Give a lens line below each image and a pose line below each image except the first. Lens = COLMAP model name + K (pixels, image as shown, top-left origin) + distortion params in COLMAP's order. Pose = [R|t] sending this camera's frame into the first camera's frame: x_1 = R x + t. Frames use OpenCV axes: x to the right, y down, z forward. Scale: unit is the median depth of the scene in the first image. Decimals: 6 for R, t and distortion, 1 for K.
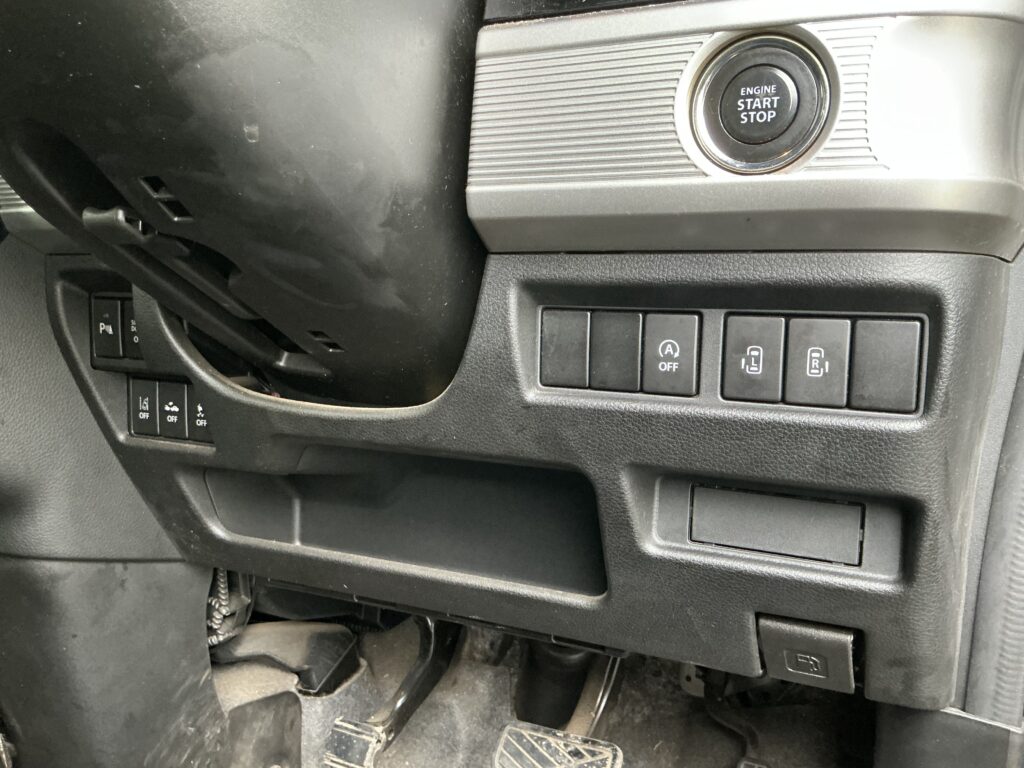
lens RADIAL K [[889.3, 0, 495.4], [0, 889.3, 382.9], [0, 0, 1]] dist [0.129559, -0.246369]
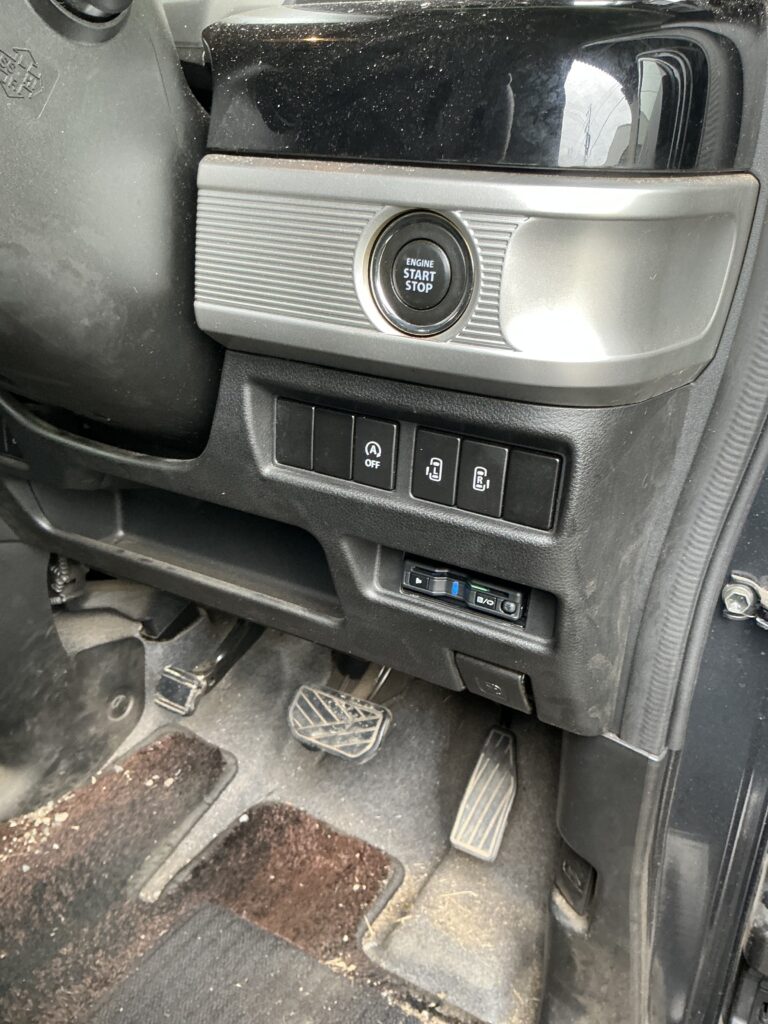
lens RADIAL K [[889.3, 0, 384.0], [0, 889.3, 512.0], [0, 0, 1]] dist [0.129559, -0.246369]
pose [[0.997449, 0.061963, -0.035449, 0.172624], [-0.051003, 0.966005, 0.253441, -0.172387], [0.049948, -0.250987, 0.966701, -0.098743]]
